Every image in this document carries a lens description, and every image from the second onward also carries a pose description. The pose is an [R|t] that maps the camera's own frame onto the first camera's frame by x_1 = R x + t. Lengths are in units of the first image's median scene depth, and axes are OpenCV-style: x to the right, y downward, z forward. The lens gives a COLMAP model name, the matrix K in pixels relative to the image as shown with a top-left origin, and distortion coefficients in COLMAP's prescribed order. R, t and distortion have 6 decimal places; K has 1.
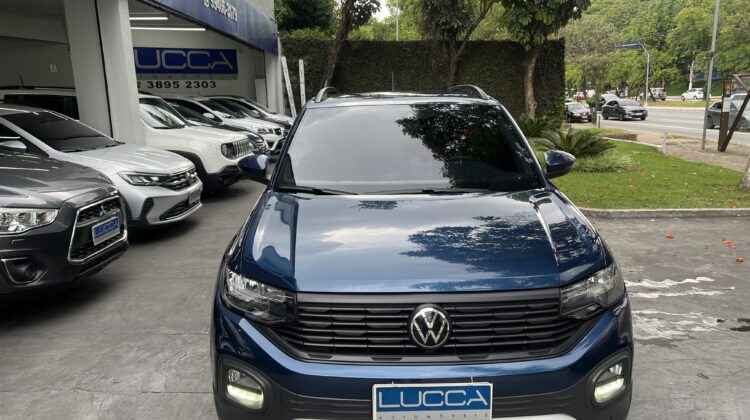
lens RADIAL K [[567.3, 0, 388.7], [0, 567.3, 204.3], [0, 0, 1]] dist [0.046541, -0.049811]
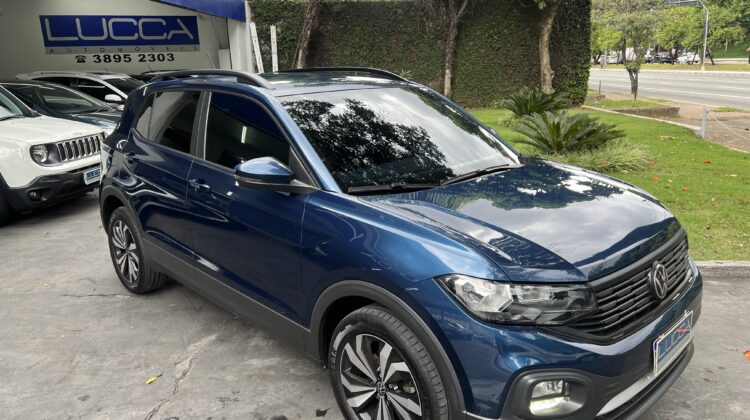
lens RADIAL K [[567.3, 0, 372.1], [0, 567.3, 212.4], [0, 0, 1]] dist [0.046541, -0.049811]
pose [[0.994963, 0.009816, -0.099758, 0.086782], [-0.003009, 0.997670, 0.068152, -0.030594], [0.100194, -0.067509, 0.992675, 0.133468]]
